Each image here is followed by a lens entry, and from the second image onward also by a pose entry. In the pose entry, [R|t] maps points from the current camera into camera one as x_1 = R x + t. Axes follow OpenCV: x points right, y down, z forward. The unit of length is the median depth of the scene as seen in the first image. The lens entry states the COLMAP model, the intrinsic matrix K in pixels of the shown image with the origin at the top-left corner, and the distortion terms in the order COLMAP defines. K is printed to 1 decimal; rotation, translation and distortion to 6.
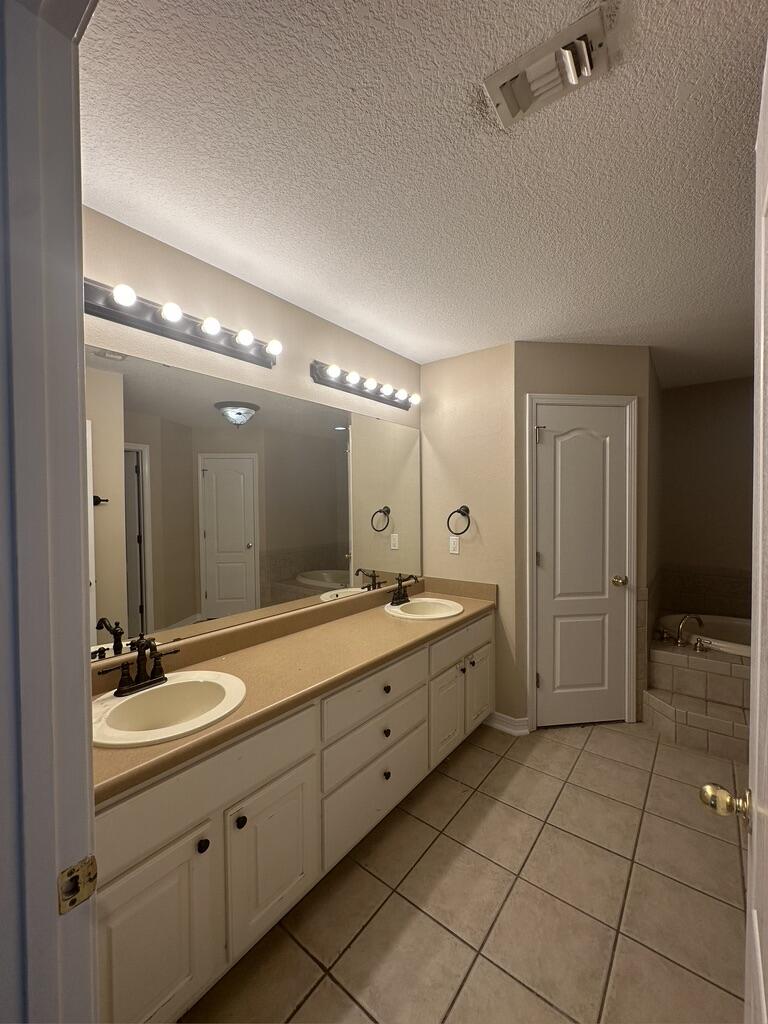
lens RADIAL K [[408.8, 0, 385.4], [0, 408.8, 510.8], [0, 0, 1]] dist [-0.003393, 0.000775]
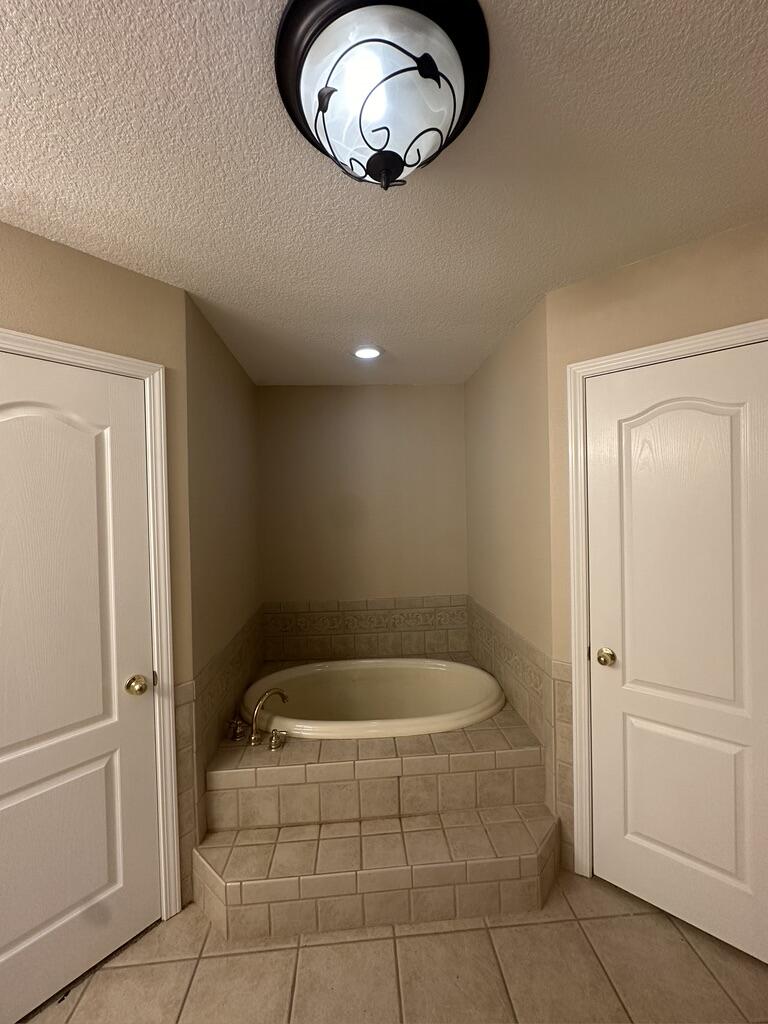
lens RADIAL K [[408.8, 0, 384.7], [0, 408.8, 512.4], [0, 0, 1]] dist [-0.003393, 0.000775]
pose [[0.742222, -0.025238, 0.669678, 0.450394], [0.032600, 0.999467, 0.001535, -0.055625], [-0.669360, 0.020692, 0.742650, 0.345184]]
